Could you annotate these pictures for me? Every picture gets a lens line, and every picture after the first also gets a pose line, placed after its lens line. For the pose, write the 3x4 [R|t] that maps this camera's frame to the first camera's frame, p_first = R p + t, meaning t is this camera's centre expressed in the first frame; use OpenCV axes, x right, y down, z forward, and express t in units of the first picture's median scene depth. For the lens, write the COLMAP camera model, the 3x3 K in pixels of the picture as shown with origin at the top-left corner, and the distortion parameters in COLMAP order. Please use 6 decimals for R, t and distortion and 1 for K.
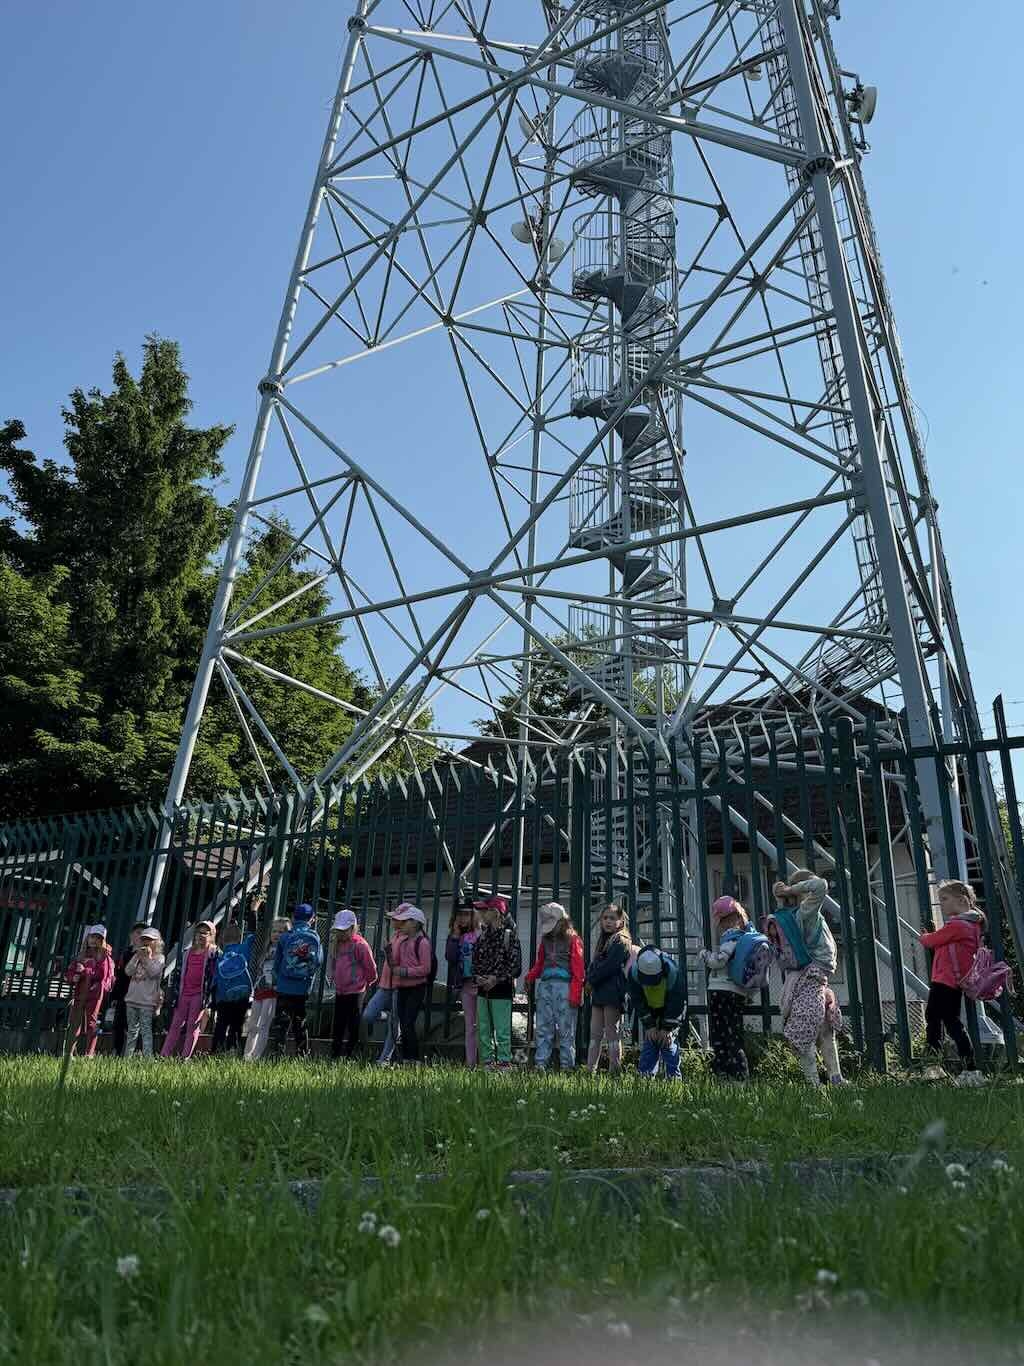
lens RADIAL K [[960.5, 0, 506.4], [0, 960.5, 683.9], [0, 0, 1]] dist [0.052373, -0.060179]
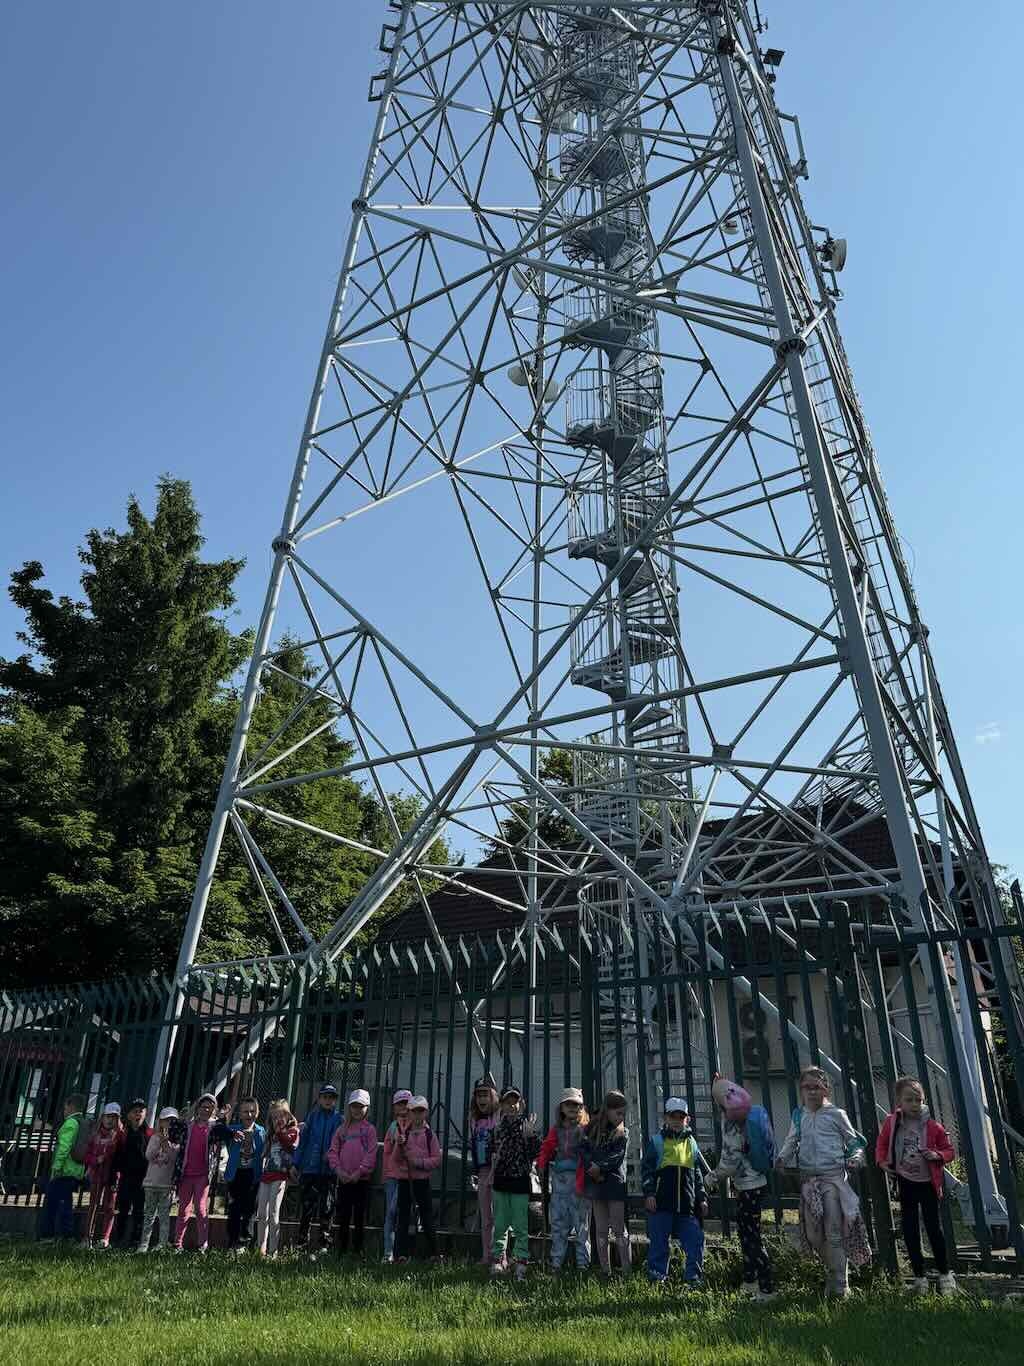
lens RADIAL K [[956.5, 0, 507.1], [0, 956.5, 683.4], [0, 0, 1]] dist [0.104464, -0.149596]
pose [[0.999642, -0.026304, -0.004966, 0.001162], [0.025680, 0.994715, -0.099412, -0.037543], [0.007555, 0.099249, 0.995034, -0.023120]]
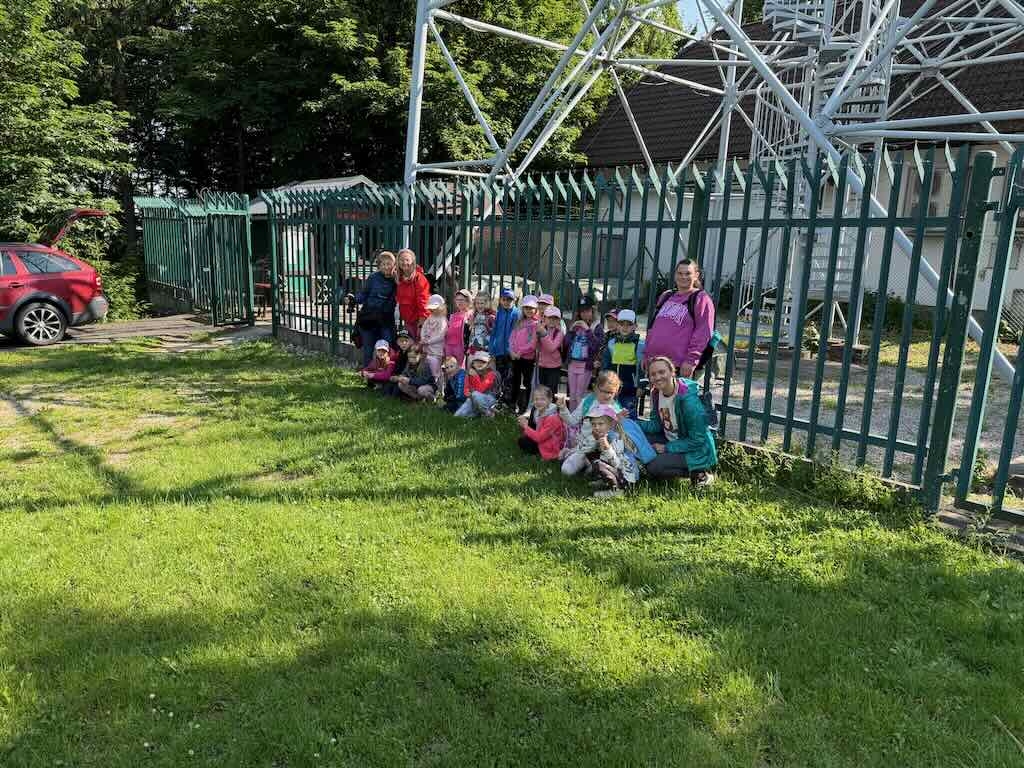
lens RADIAL K [[723.8, 0, 512.0], [0, 723.8, 384.0], [0, 0, 1]] dist [0.035763, -0.034043]
pose [[0.952721, 0.061158, -0.297627, 0.054319], [0.100149, 0.861590, 0.497627, -0.057416], [0.286866, -0.503907, 0.814730, 0.083933]]
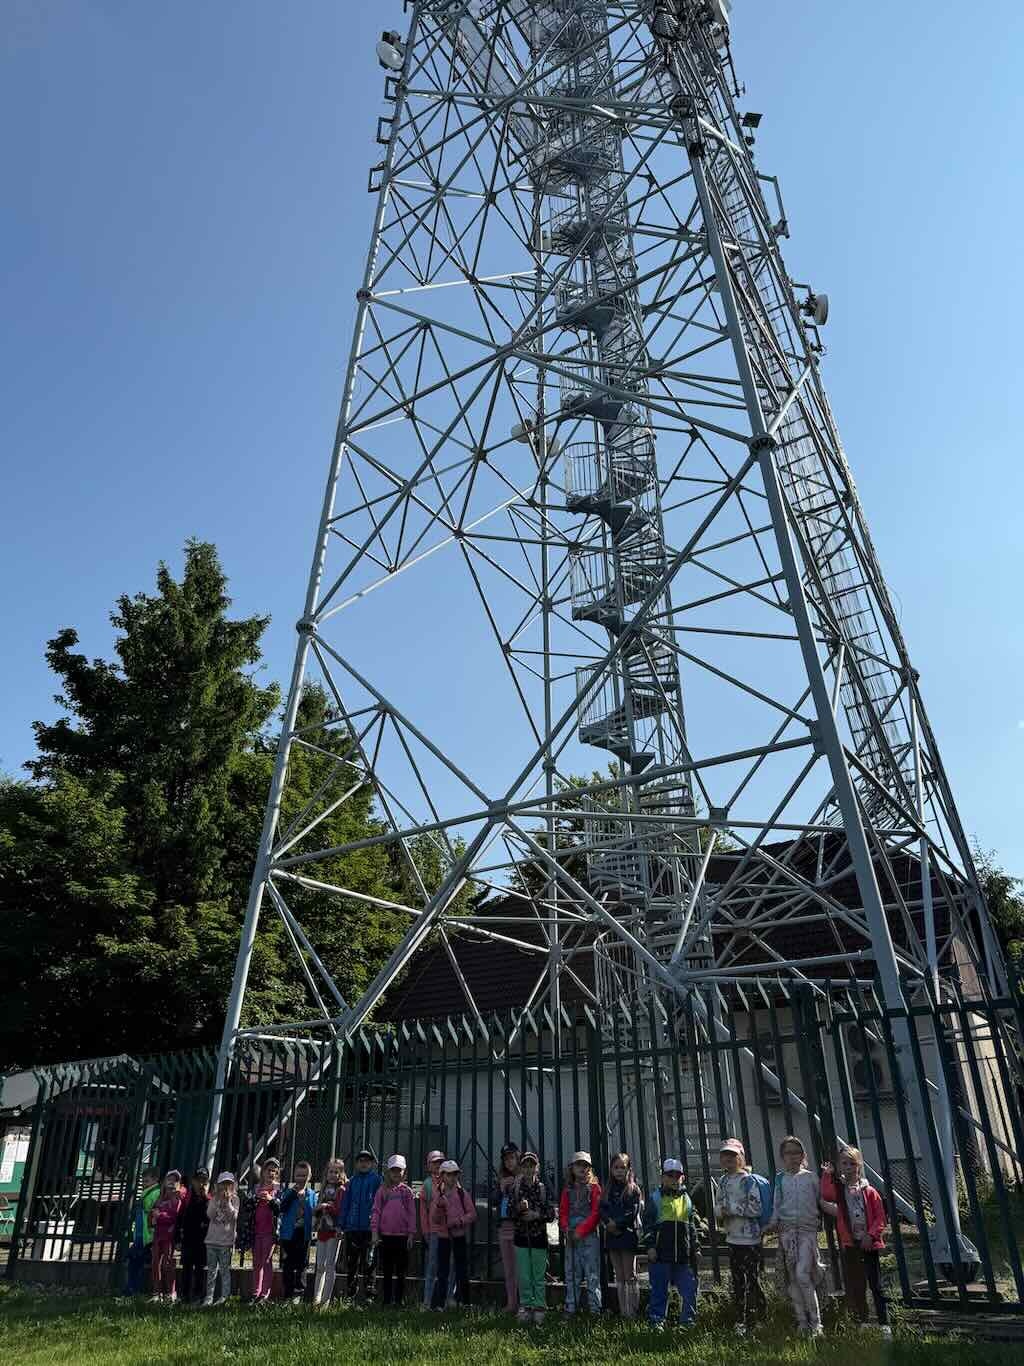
lens RADIAL K [[955.1, 0, 510.1], [0, 955.1, 681.3], [0, 0, 1]] dist [0.116747, -0.174639]
pose [[0.997377, -0.068416, -0.023621, 0.014553], [0.065260, 0.991182, -0.115322, -0.079735], [0.031302, 0.113478, 0.993047, -0.087484]]
